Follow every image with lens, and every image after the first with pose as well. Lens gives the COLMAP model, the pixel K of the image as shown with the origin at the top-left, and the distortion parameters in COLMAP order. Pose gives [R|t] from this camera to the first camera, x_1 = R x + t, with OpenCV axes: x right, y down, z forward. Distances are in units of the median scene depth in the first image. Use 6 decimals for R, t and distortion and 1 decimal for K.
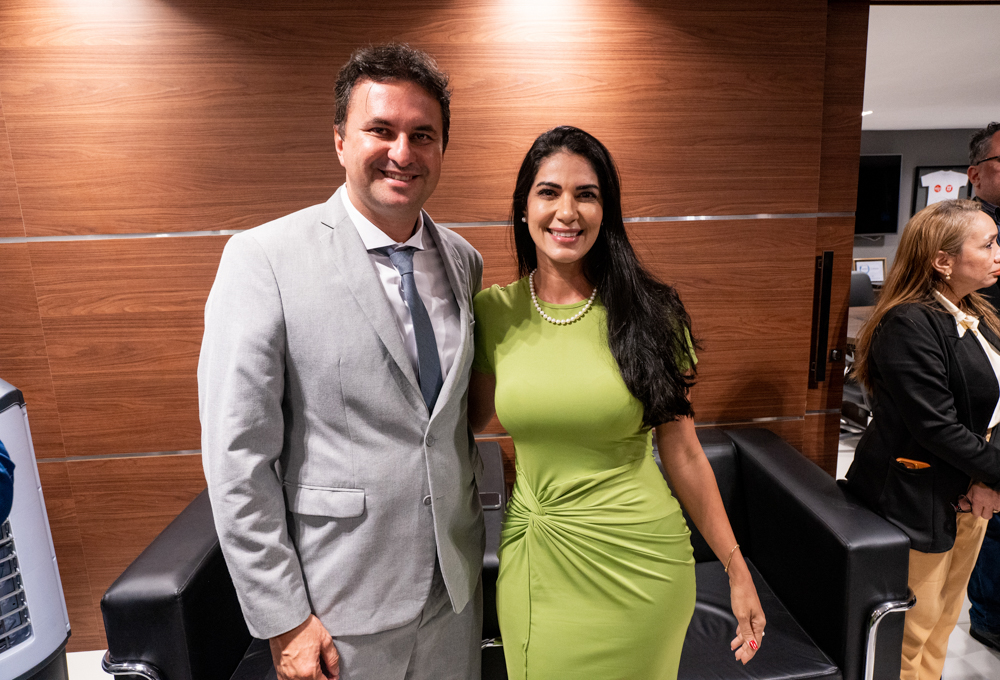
lens RADIAL K [[544.4, 0, 532.1], [0, 544.4, 300.2], [0, 0, 1]] dist [-0.020762, 0.003552]
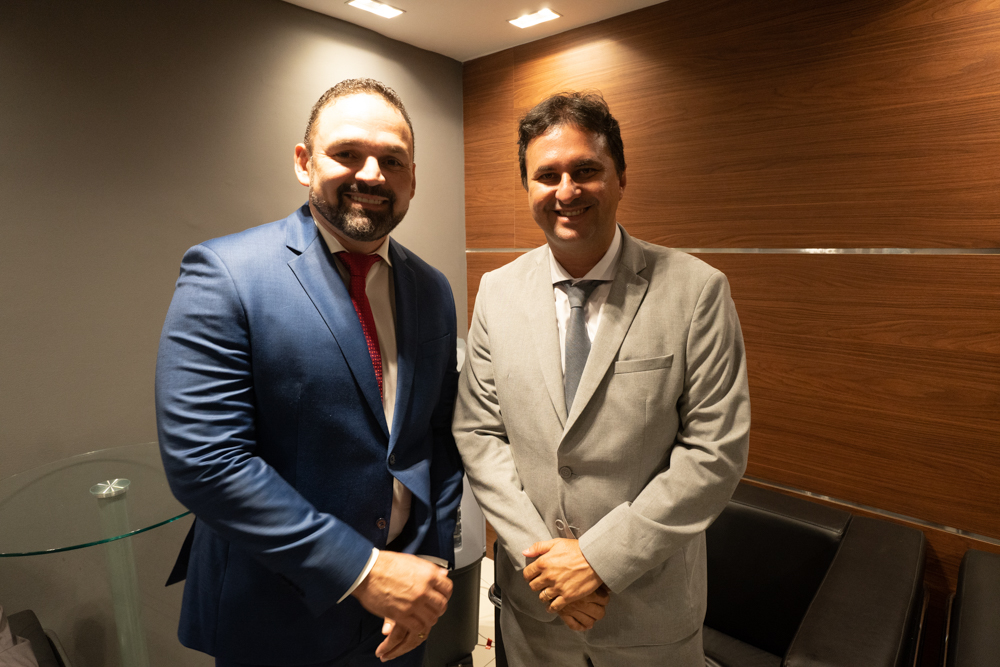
lens RADIAL K [[554.0, 0, 499.6], [0, 554.0, 336.8], [0, 0, 1]] dist [-0.019149, 0.000748]
pose [[0.688826, 0.143337, -0.710615, 0.540865], [-0.124268, 0.989095, 0.079051, -0.020567], [0.714196, 0.033854, 0.699126, 0.040899]]
